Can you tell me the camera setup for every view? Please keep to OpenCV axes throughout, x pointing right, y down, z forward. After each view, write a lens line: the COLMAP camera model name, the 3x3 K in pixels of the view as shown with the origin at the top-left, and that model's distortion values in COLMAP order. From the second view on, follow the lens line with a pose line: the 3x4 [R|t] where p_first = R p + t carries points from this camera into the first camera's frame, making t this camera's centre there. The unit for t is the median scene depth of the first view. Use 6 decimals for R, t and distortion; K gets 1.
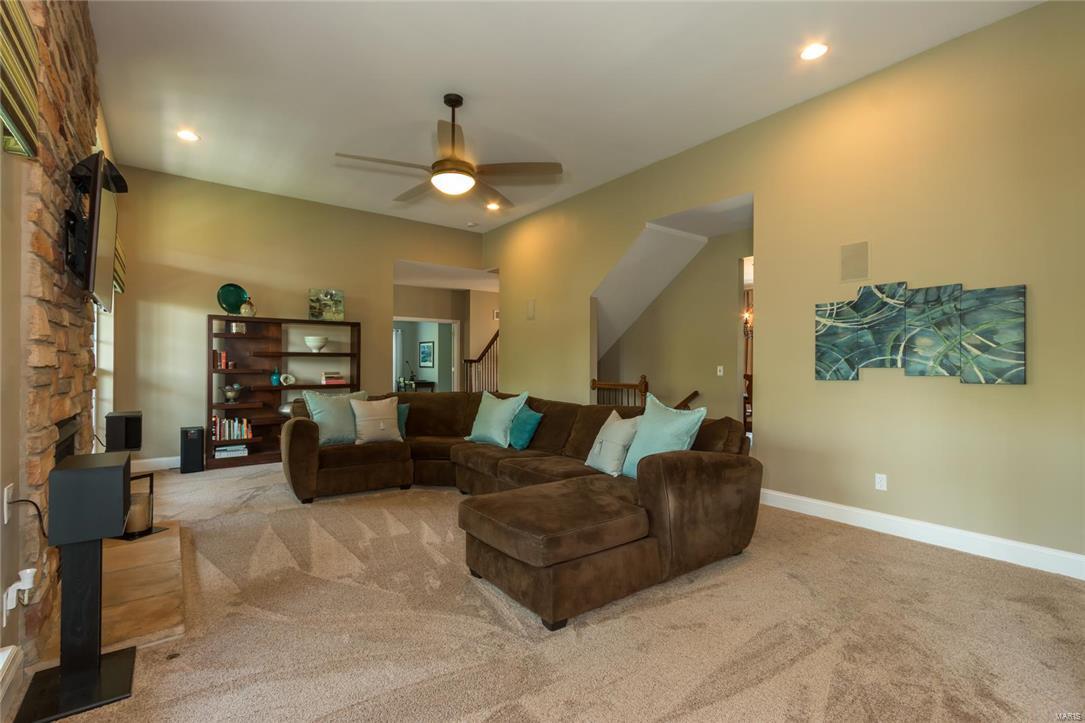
lens RADIAL K [[490.4, 0, 532.1], [0, 490.4, 363.0], [0, 0, 1]] dist [0.008036, -0.002326]
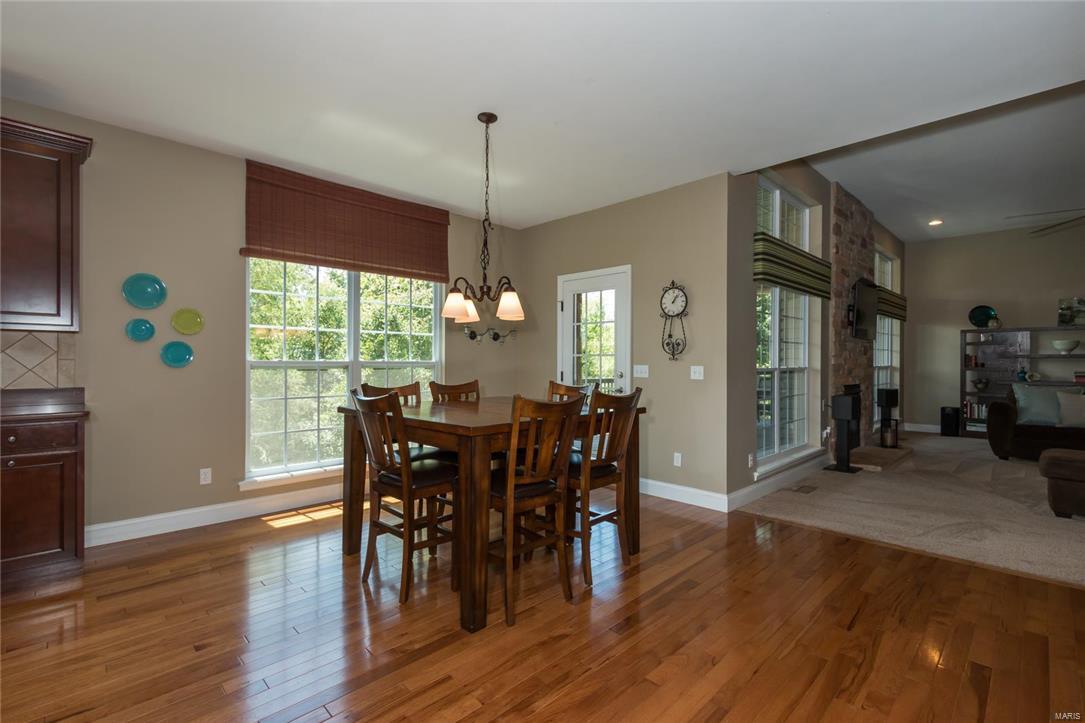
lens RADIAL K [[490.4, 0, 535.5], [0, 490.4, 360.5], [0, 0, 1]] dist [0.008036, -0.002326]
pose [[0.123464, -0.008007, -0.992317, 0.608723], [0.000427, 0.999968, -0.008016, 0.002592], [0.992349, 0.000566, 0.123463, -0.409834]]
